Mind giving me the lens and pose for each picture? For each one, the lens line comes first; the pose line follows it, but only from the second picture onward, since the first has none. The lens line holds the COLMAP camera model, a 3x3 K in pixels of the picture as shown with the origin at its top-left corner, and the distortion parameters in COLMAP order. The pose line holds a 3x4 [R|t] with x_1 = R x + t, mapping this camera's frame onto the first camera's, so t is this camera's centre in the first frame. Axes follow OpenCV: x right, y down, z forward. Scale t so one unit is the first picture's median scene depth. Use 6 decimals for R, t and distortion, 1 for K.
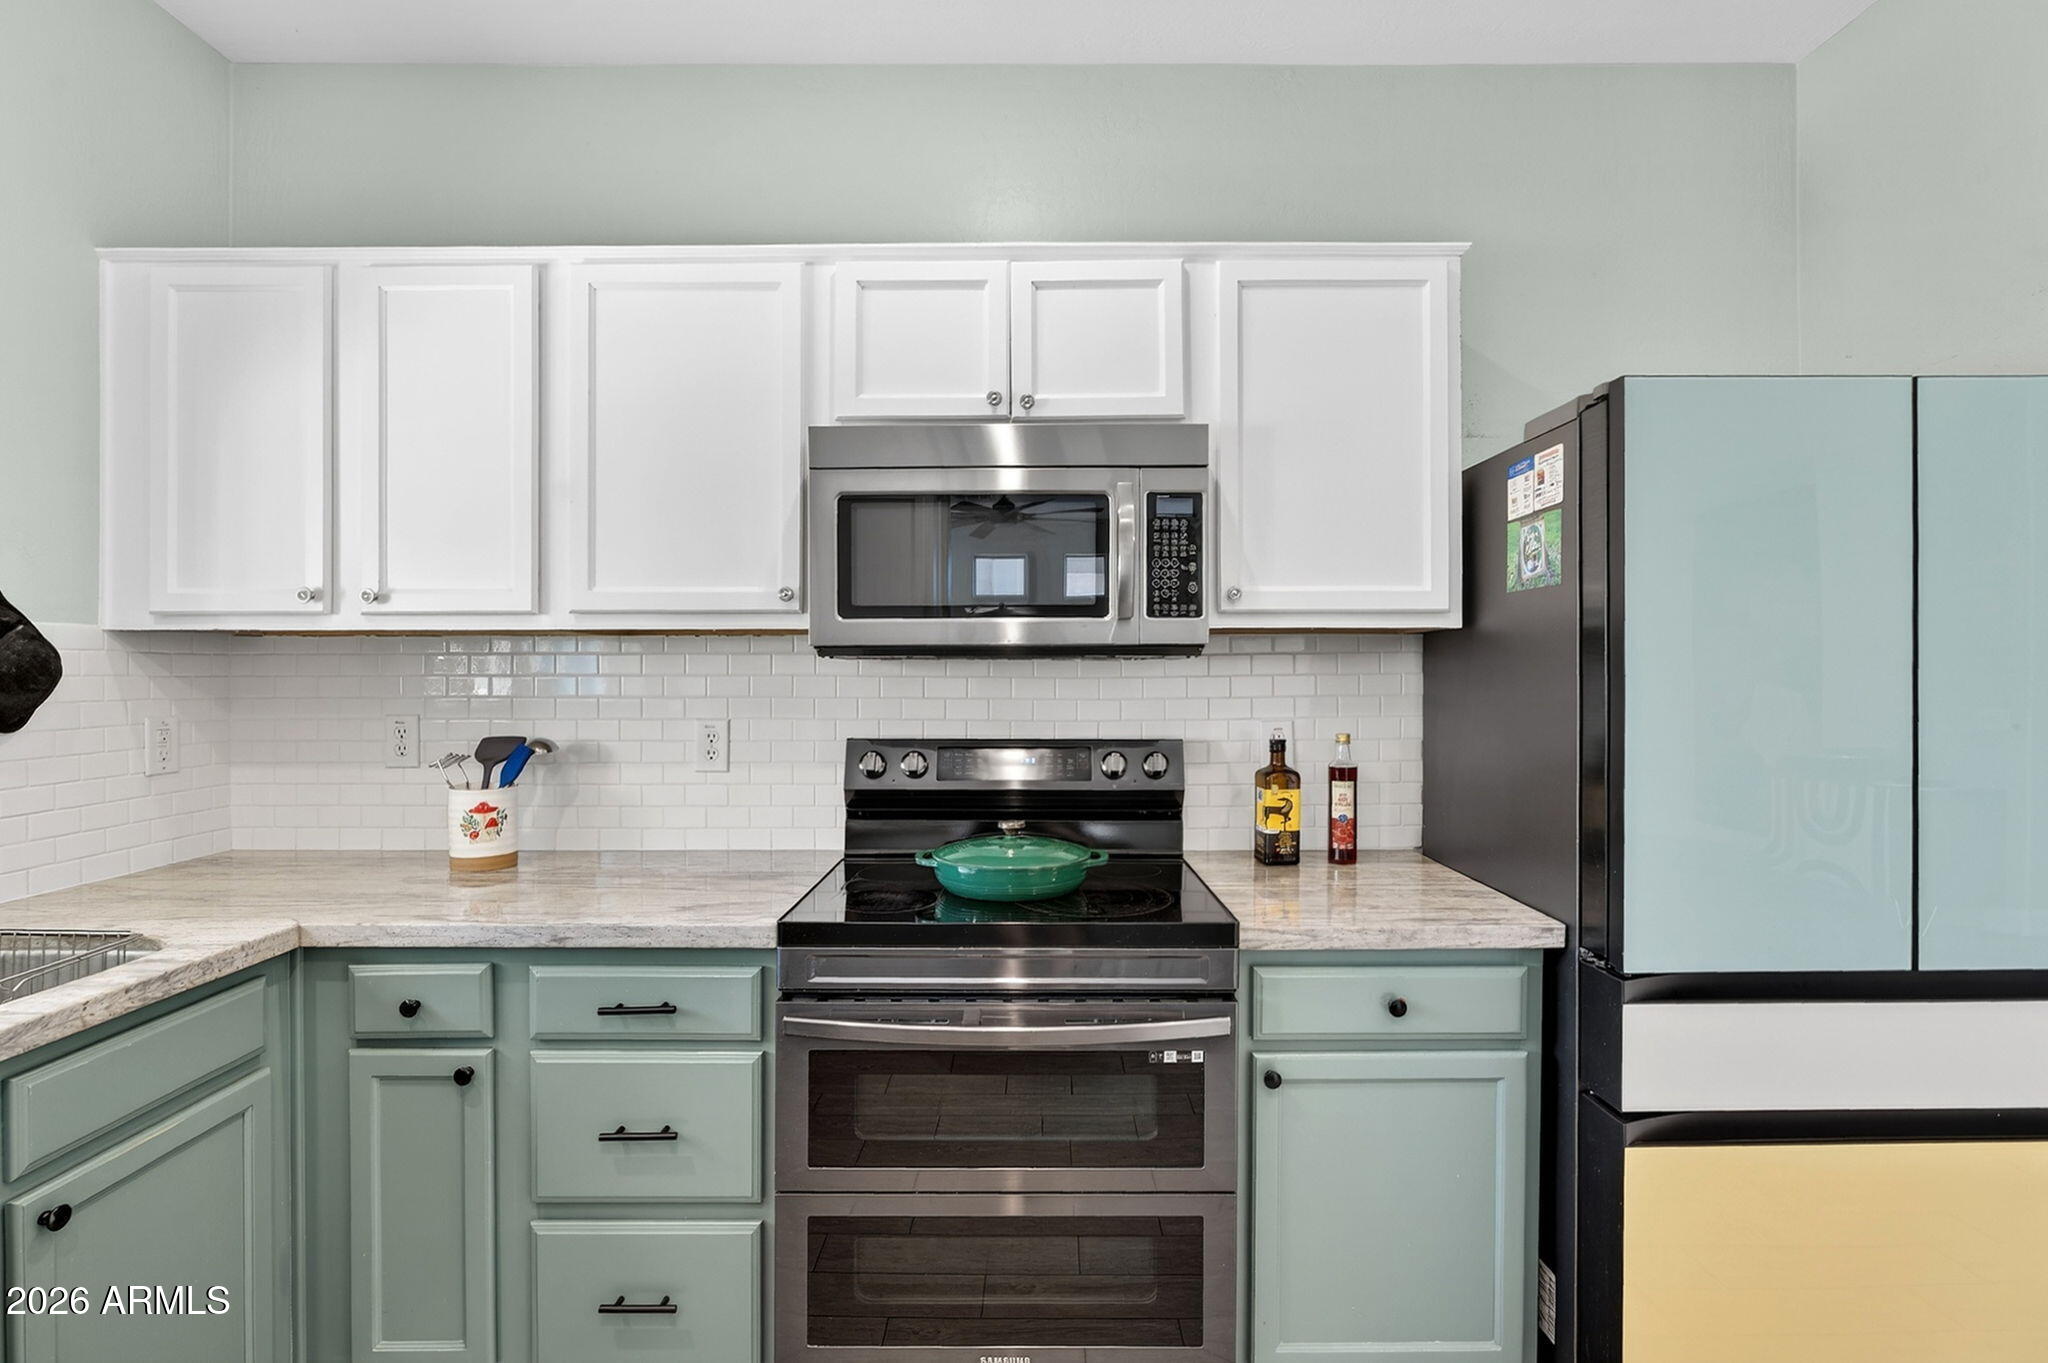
lens RADIAL K [[922.9, 0, 1038.8], [0, 922.9, 687.5], [0, 0, 1]] dist [-0.005479, 0.001866]
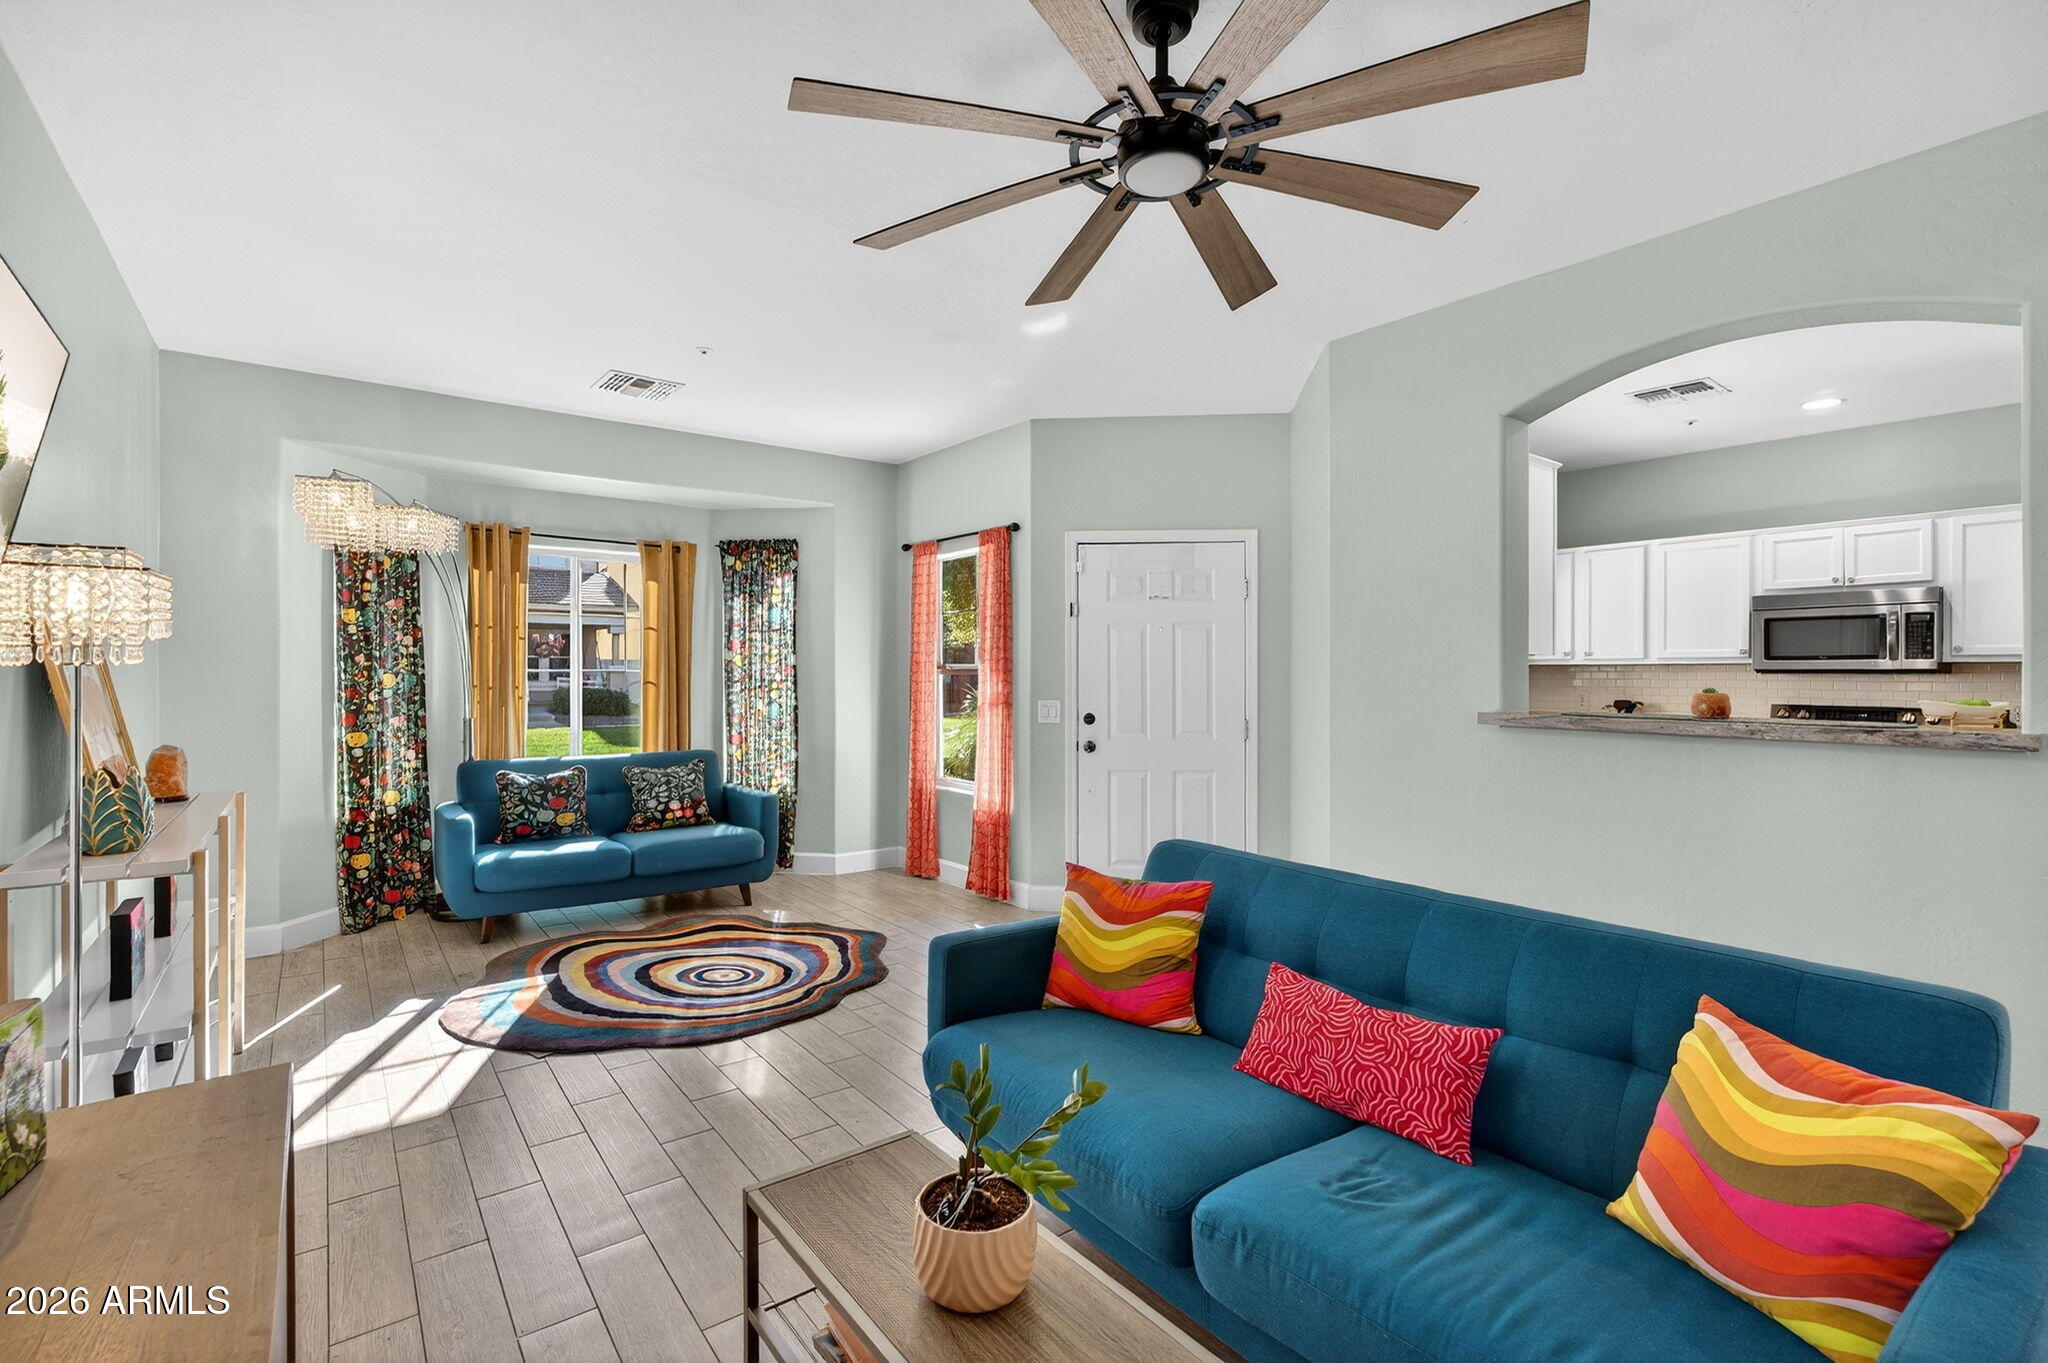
lens RADIAL K [[922.9, 0, 1029.9], [0, 922.9, 661.0], [0, 0, 1]] dist [-0.005479, 0.001866]
pose [[0.602973, -0.006454, -0.797736, 0.696667], [-0.013793, 0.999733, -0.018514, 0.014015], [0.797643, 0.022167, 0.602723, -2.586849]]
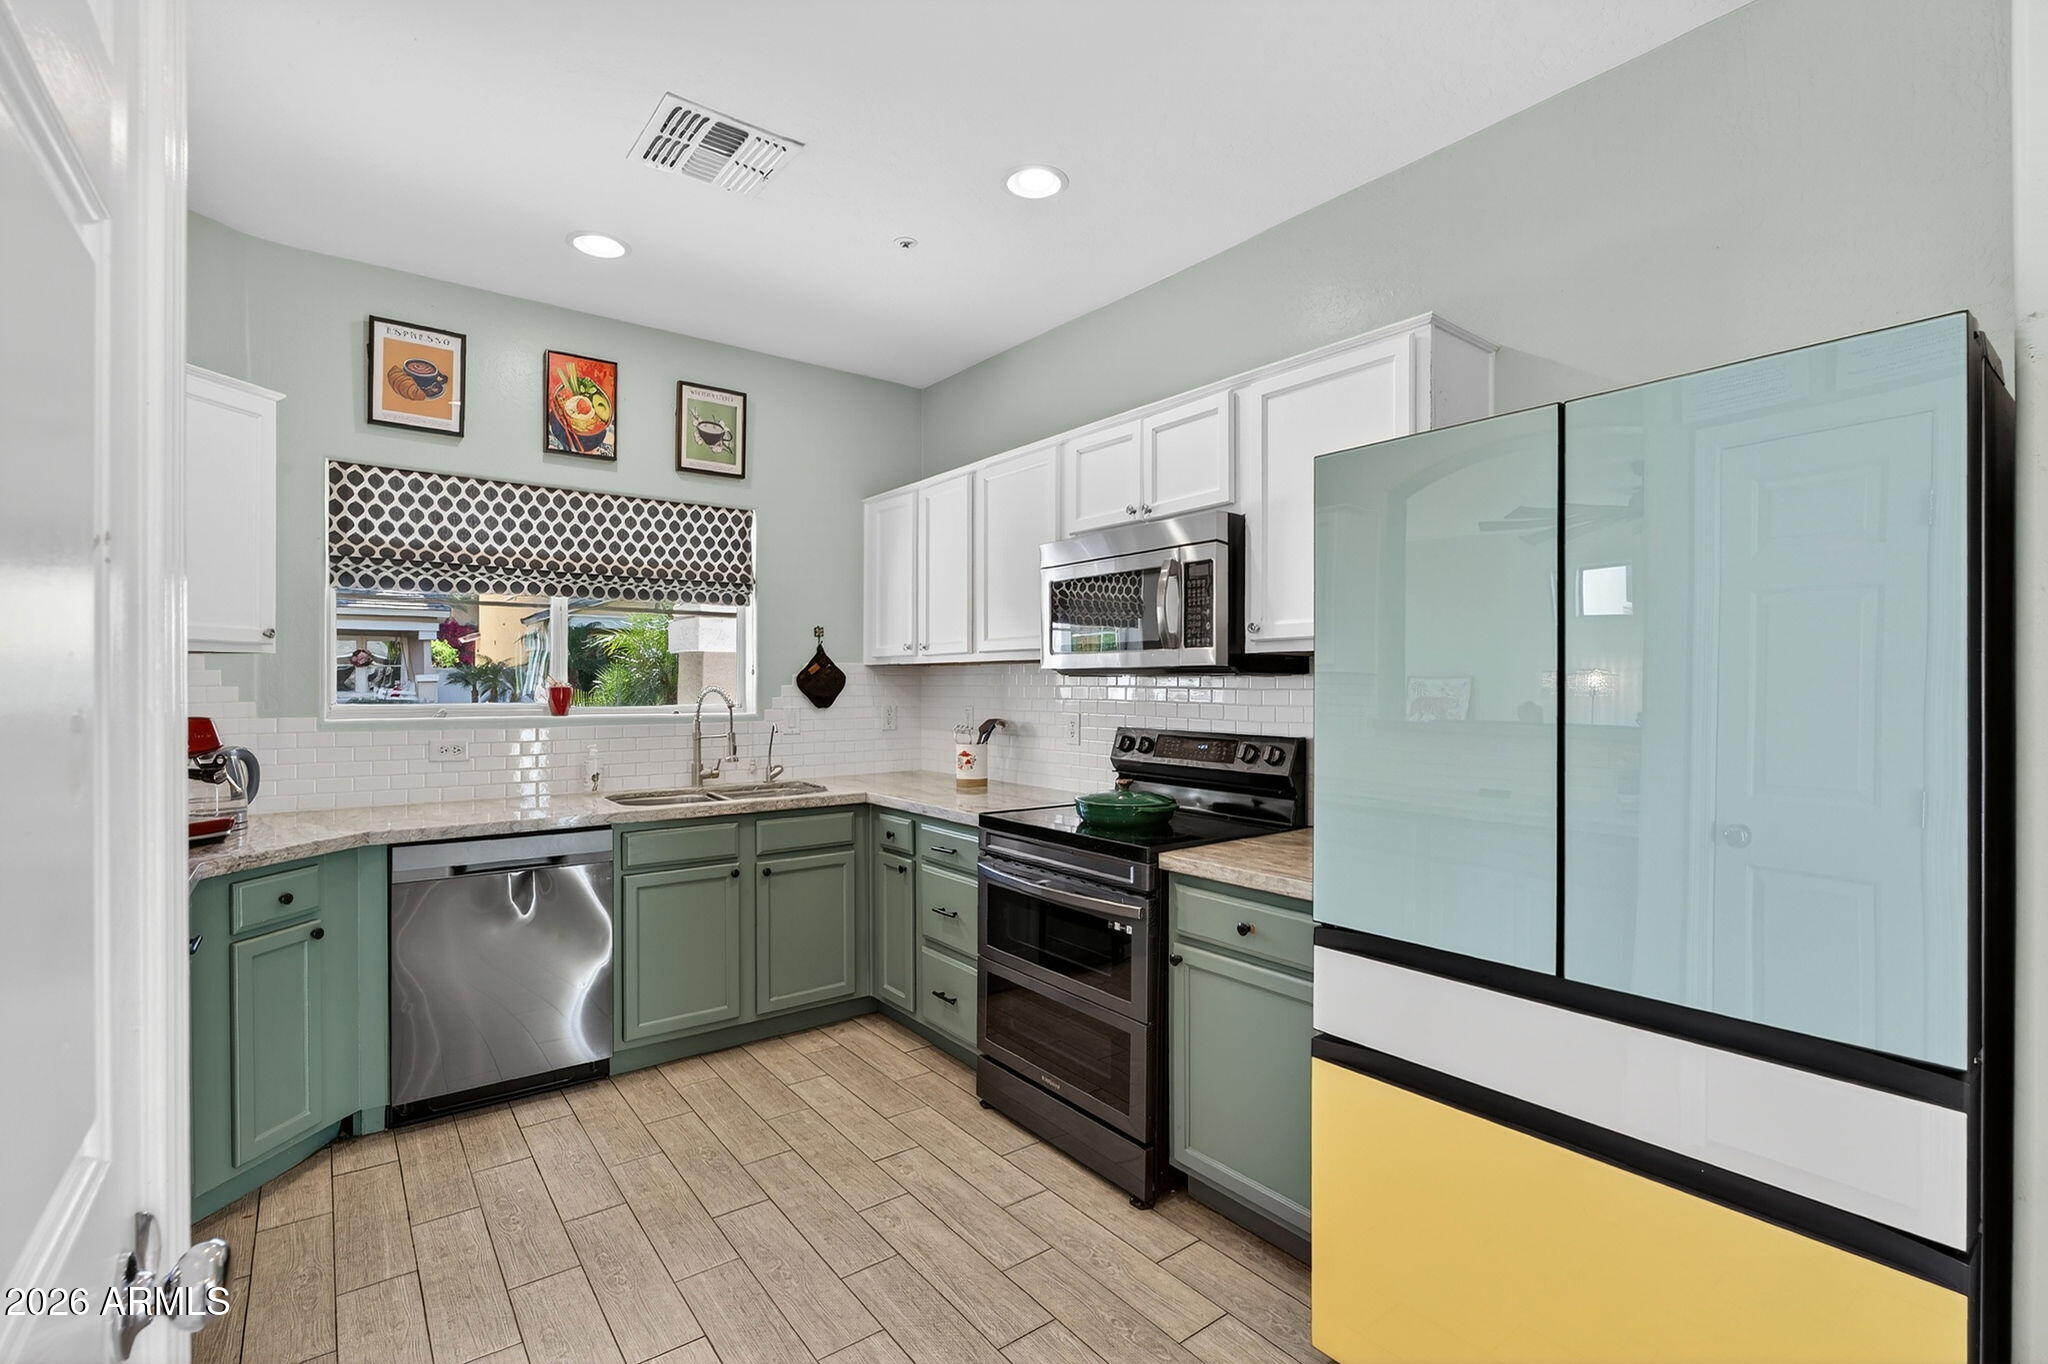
lens RADIAL K [[922.9, 0, 1039.6], [0, 922.9, 678.2], [0, 0, 1]] dist [-0.005479, 0.001866]
pose [[0.616274, -0.002344, -0.787529, 1.097762], [-0.013063, 0.999828, -0.013199, -0.005412], [0.787424, 0.018422, 0.616137, -0.083211]]
